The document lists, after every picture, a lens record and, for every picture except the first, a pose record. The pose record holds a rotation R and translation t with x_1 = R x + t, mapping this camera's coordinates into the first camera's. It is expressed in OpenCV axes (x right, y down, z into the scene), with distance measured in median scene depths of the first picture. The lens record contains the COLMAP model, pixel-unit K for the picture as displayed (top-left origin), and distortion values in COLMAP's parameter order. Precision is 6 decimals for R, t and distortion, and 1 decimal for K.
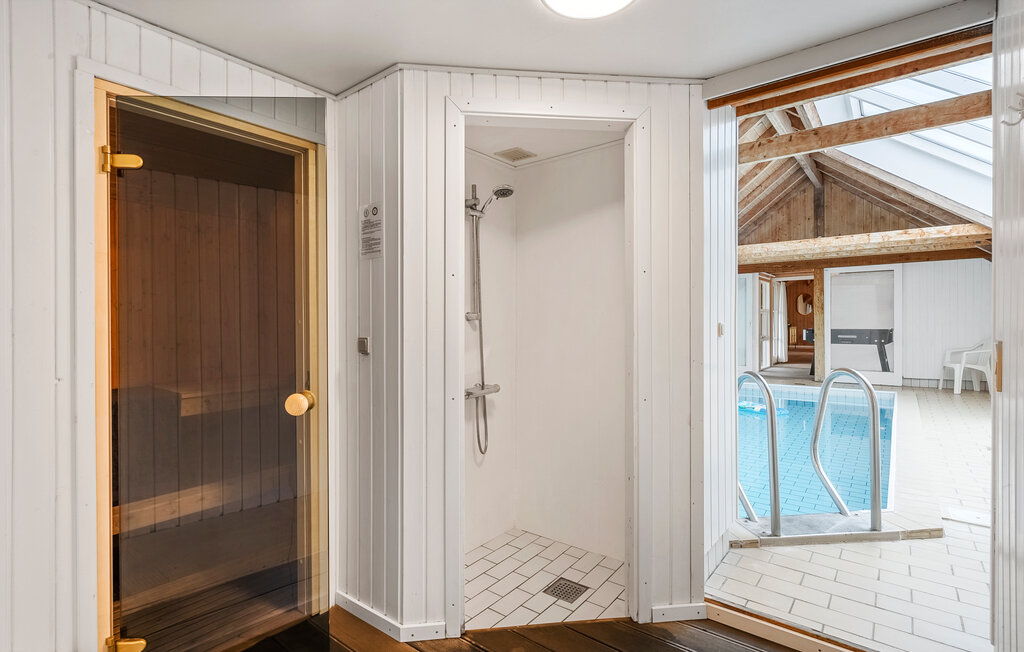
lens RADIAL K [[487.2, 0, 508.5], [0, 487.2, 324.5], [0, 0, 1]] dist [0.001026, 0.000478]
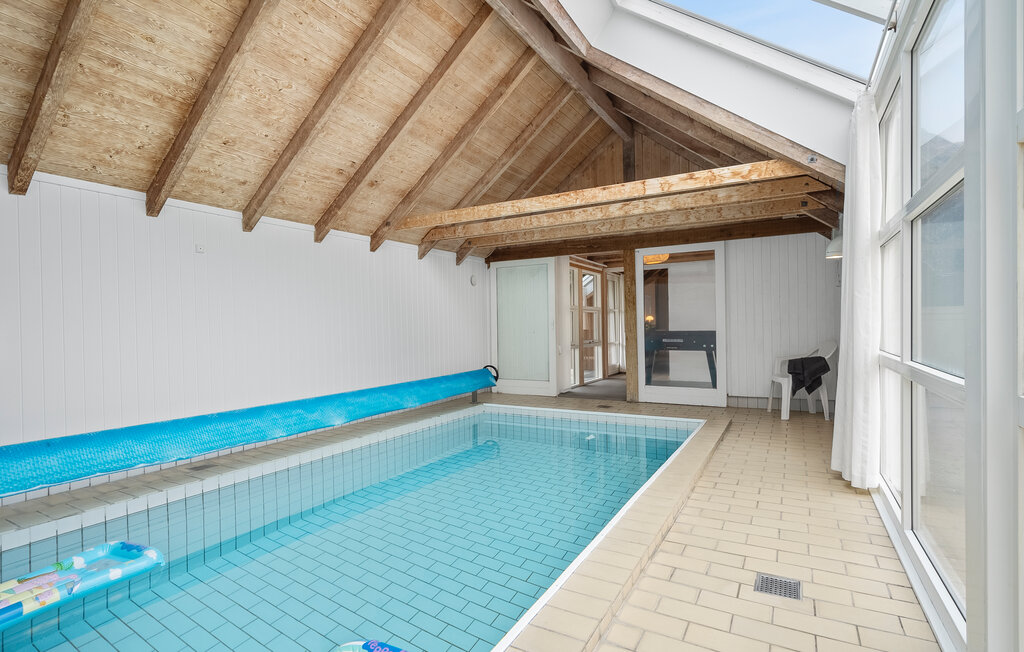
lens RADIAL K [[487.2, 0, 515.5], [0, 487.2, 327.0], [0, 0, 1]] dist [0.001026, 0.000478]
pose [[0.988391, -0.008626, 0.151684, 0.391938], [0.009555, 0.999940, -0.005394, 0.006080], [-0.151629, 0.006781, 0.988414, 0.327014]]
